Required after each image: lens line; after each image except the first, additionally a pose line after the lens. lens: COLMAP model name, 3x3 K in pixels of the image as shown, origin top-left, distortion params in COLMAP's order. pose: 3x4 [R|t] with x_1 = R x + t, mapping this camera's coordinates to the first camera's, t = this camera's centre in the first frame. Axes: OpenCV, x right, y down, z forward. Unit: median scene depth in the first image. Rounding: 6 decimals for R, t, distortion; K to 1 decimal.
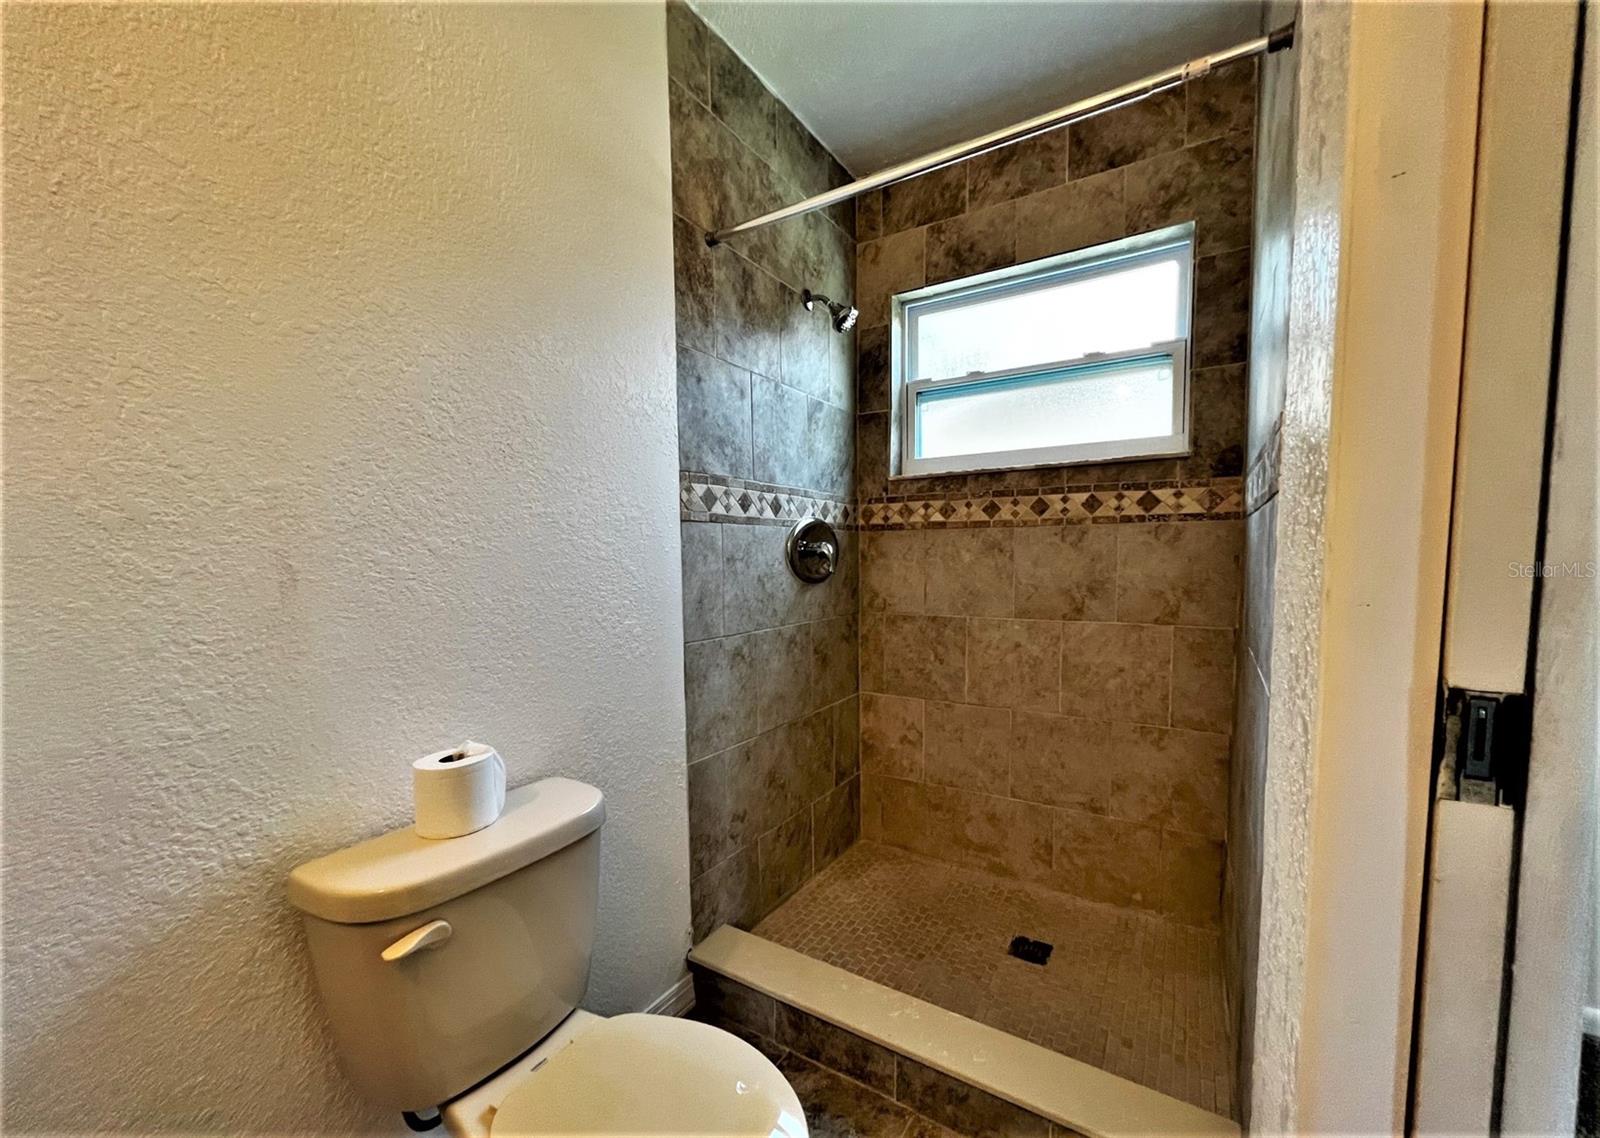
lens RADIAL K [[640.6, 0, 795.9], [0, 640.6, 597.8], [0, 0, 1]] dist [-0.000789, -0.000009]
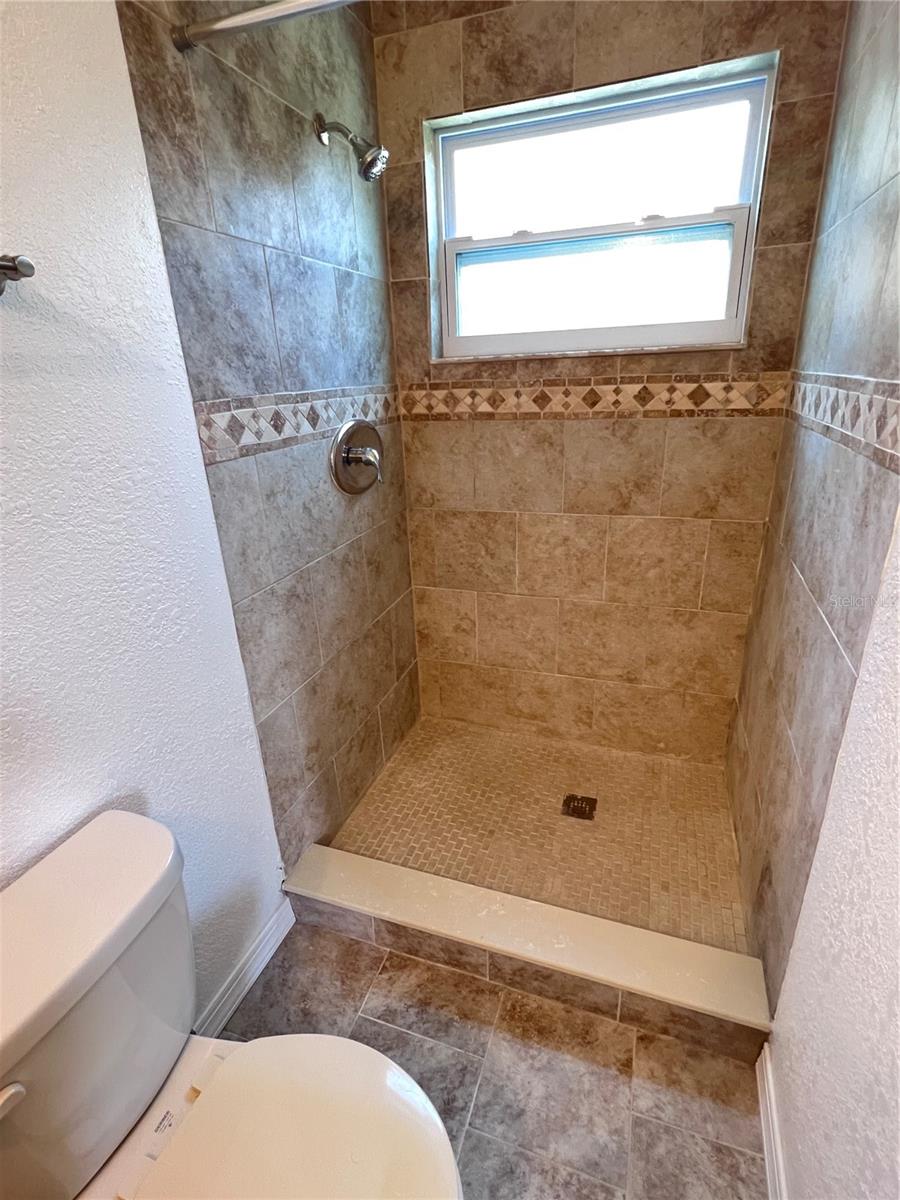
lens RADIAL K [[587.8, 0, 450.0], [0, 587.8, 600.0], [0, 0, 1]] dist [-0.000540, 0.000162]
pose [[0.974665, -0.107846, 0.195953, -0.032699], [0.045303, 0.953108, 0.299219, -0.135037], [-0.219034, -0.282761, 0.933847, 0.148107]]
